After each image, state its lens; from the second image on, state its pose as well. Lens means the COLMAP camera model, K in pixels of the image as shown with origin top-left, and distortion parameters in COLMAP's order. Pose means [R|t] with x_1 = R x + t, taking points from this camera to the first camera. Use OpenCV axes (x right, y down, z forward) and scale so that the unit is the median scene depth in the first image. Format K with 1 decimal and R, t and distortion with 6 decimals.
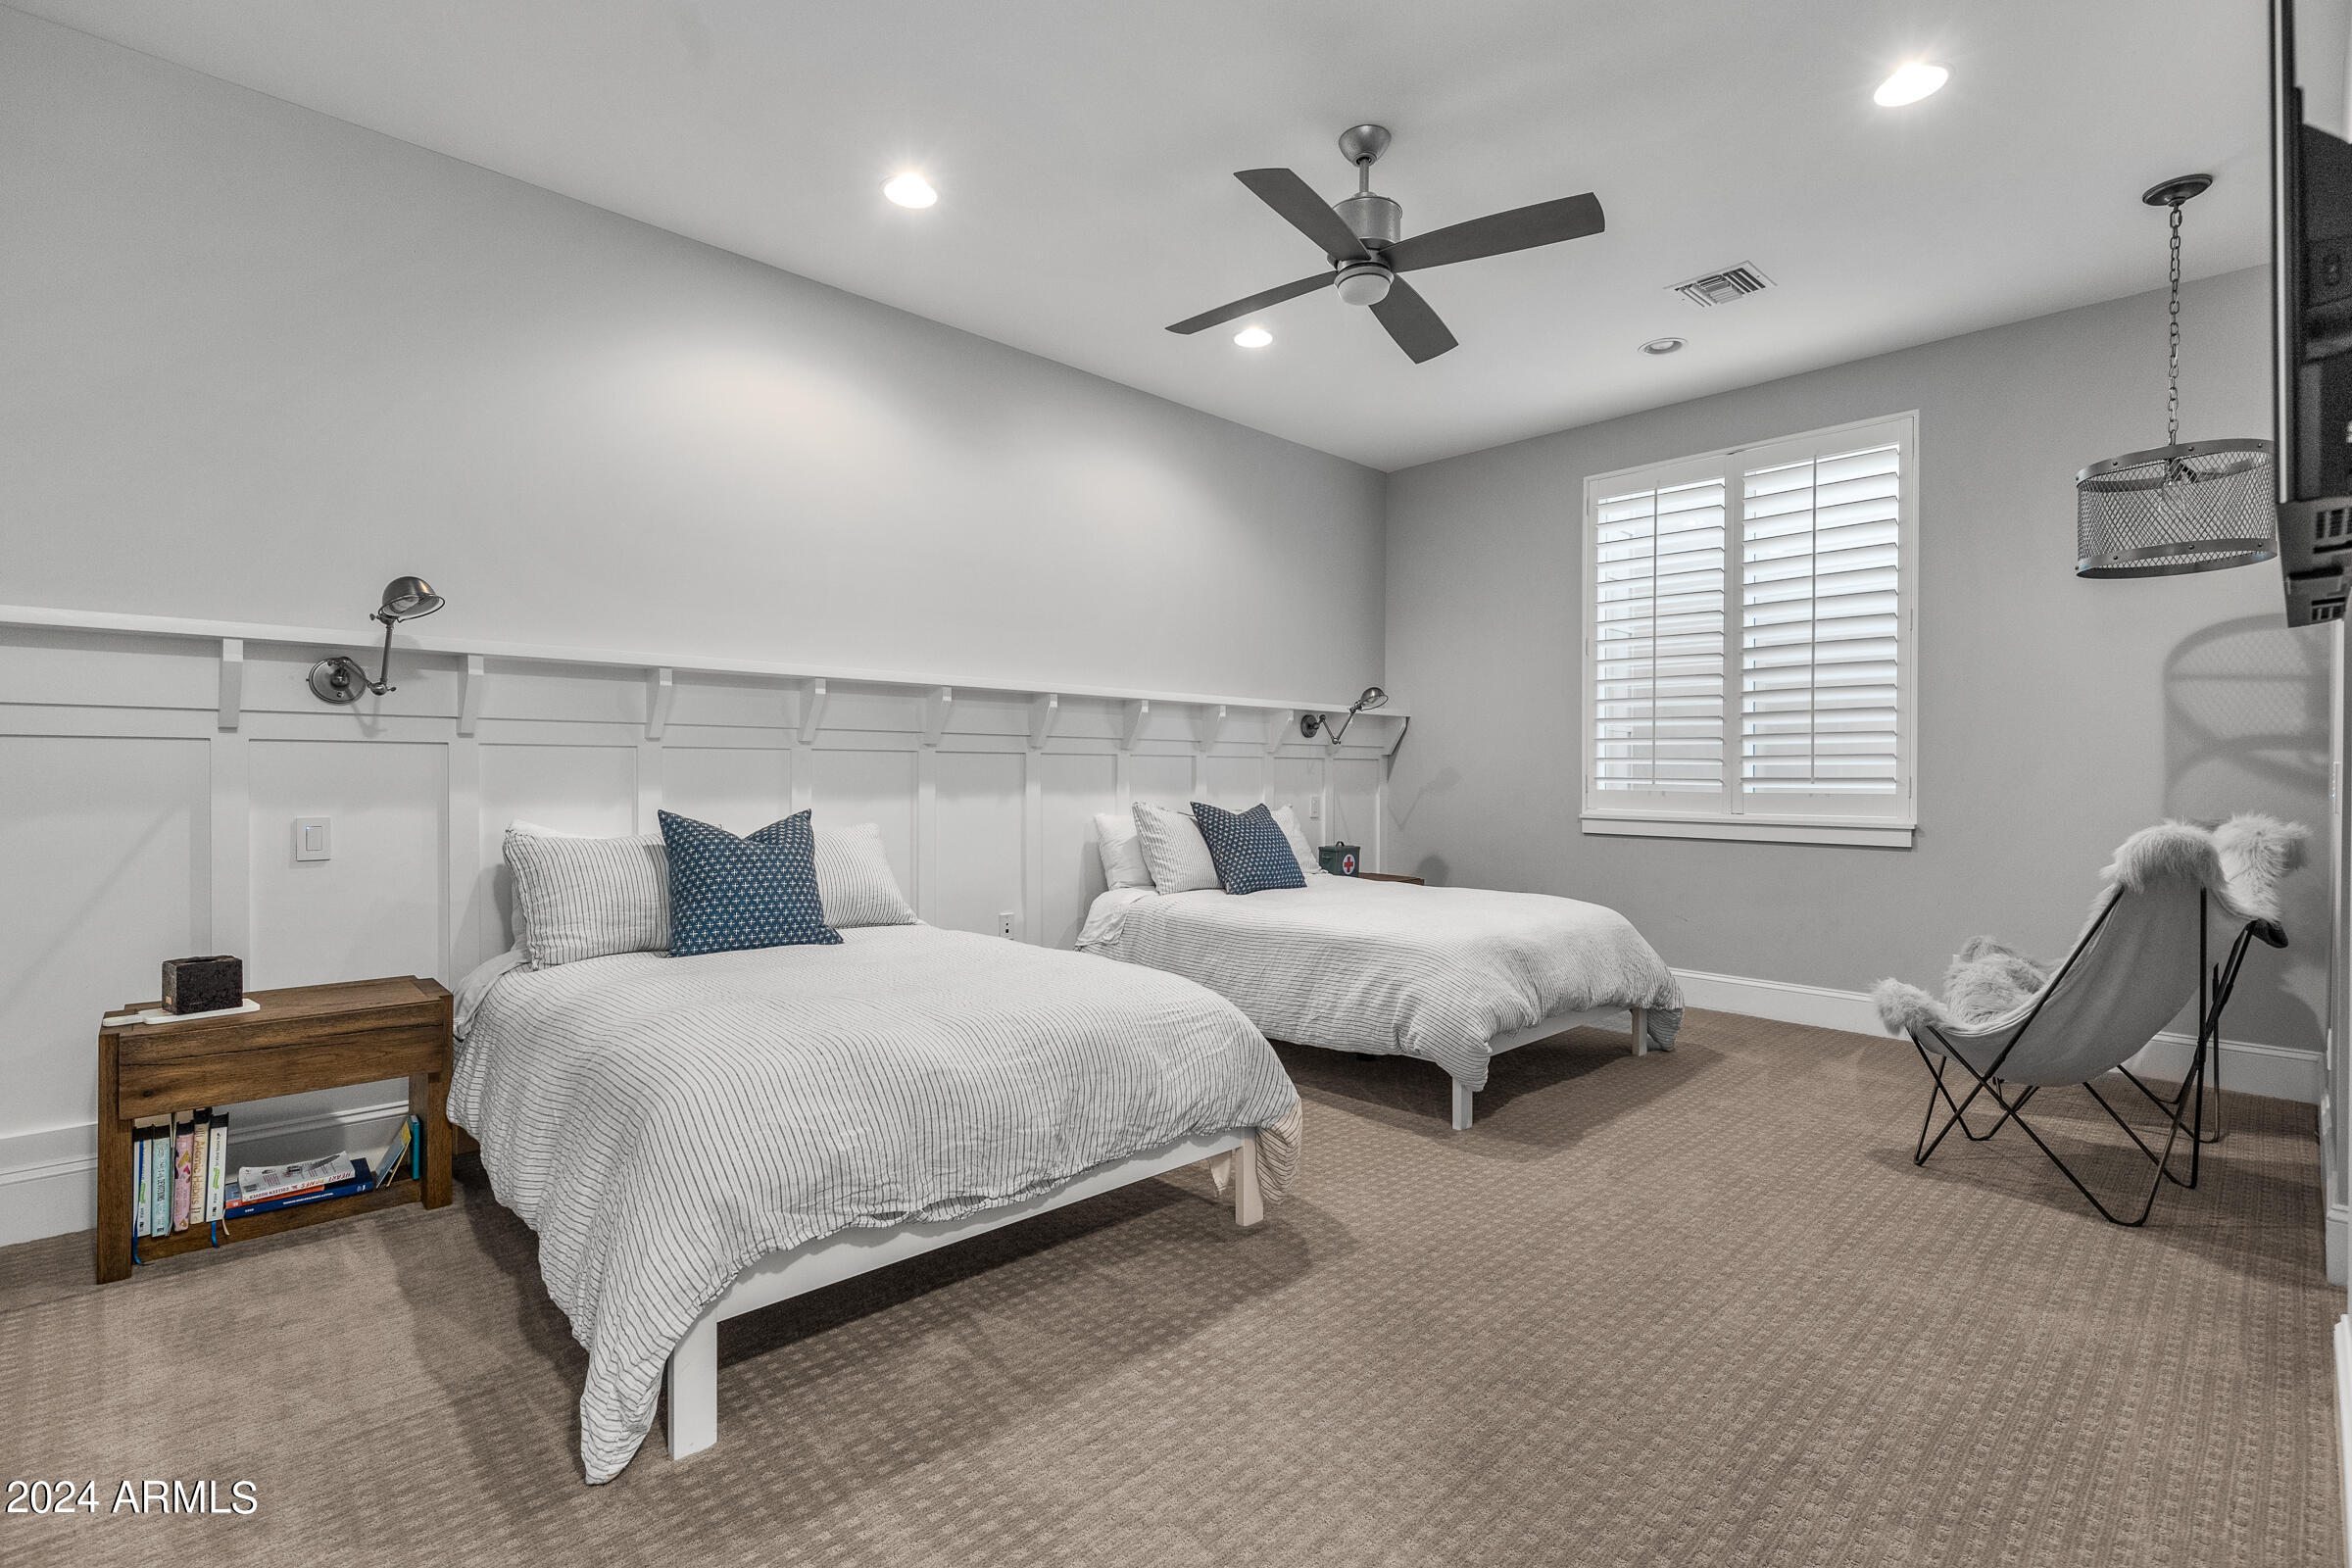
lens RADIAL K [[1079.9, 0, 1184.0], [0, 1079.9, 775.1], [0, 0, 1]] dist [0.002506, 0.000370]
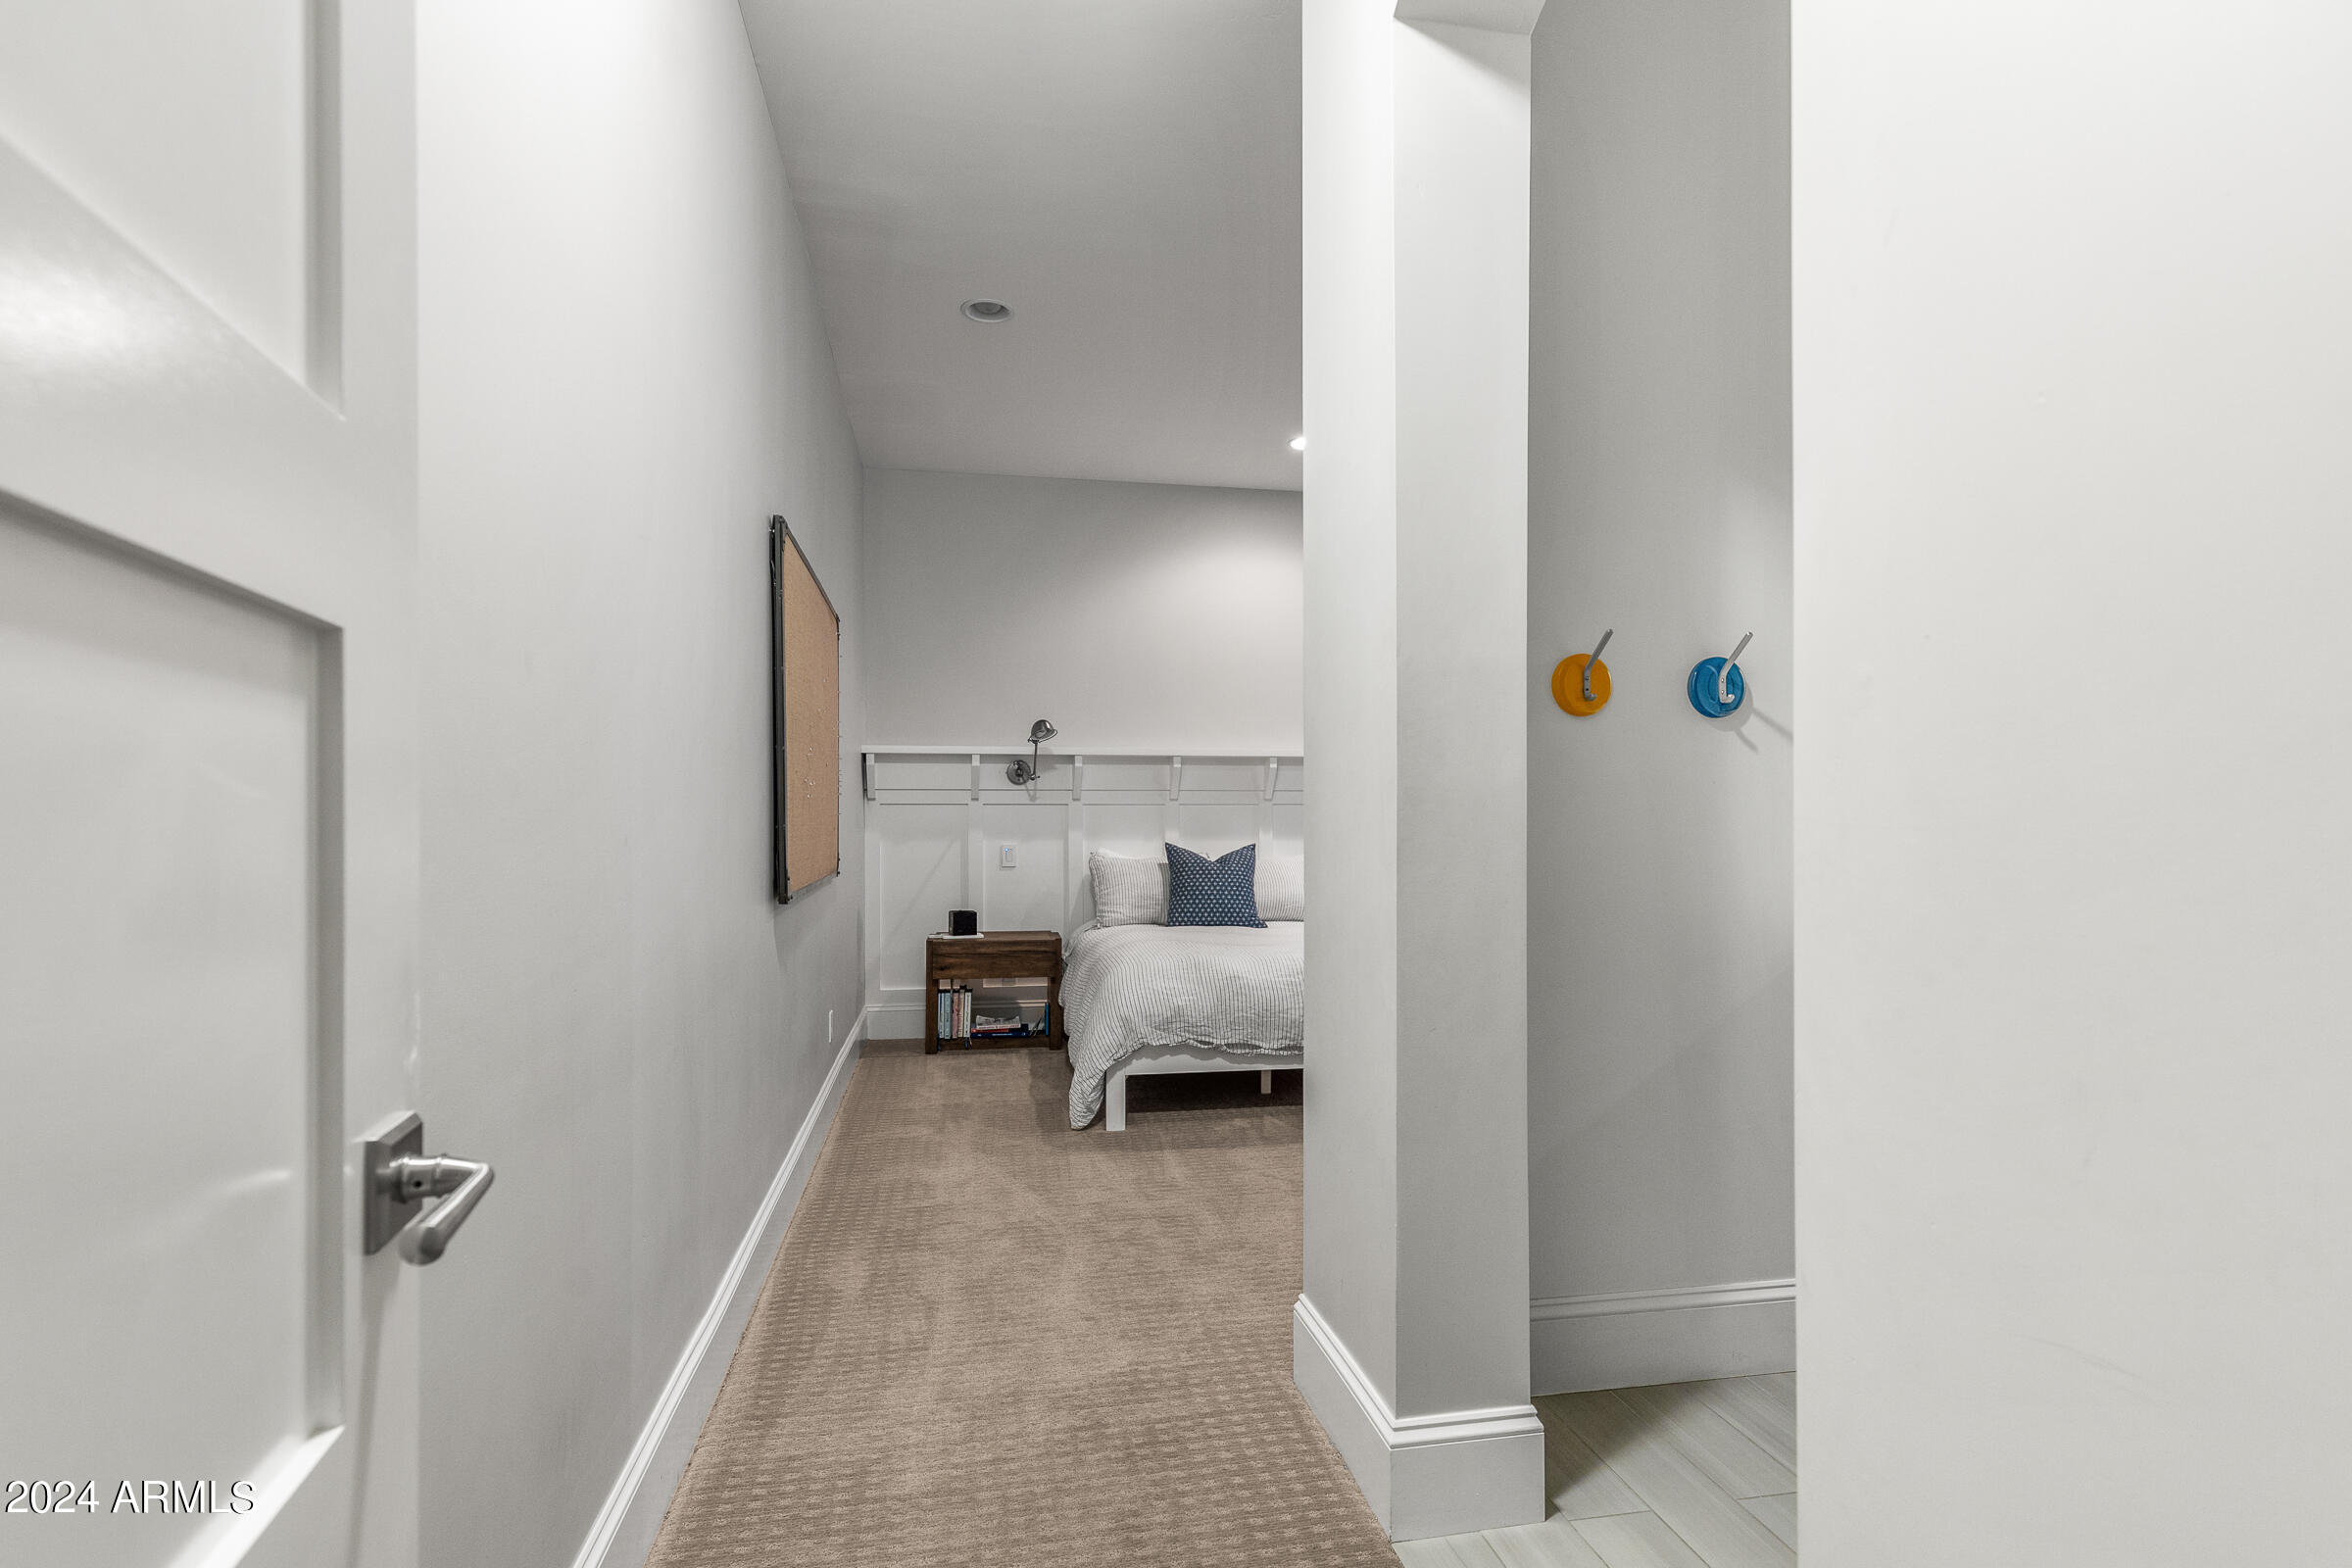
lens RADIAL K [[1079.9, 0, 1169.7], [0, 1079.9, 799.3], [0, 0, 1]] dist [0.002506, 0.000370]
pose [[0.837210, -0.011763, -0.546755, 0.531376], [0.000971, 0.999799, -0.020023, -0.001814], [0.546881, 0.016233, 0.837053, -0.493236]]
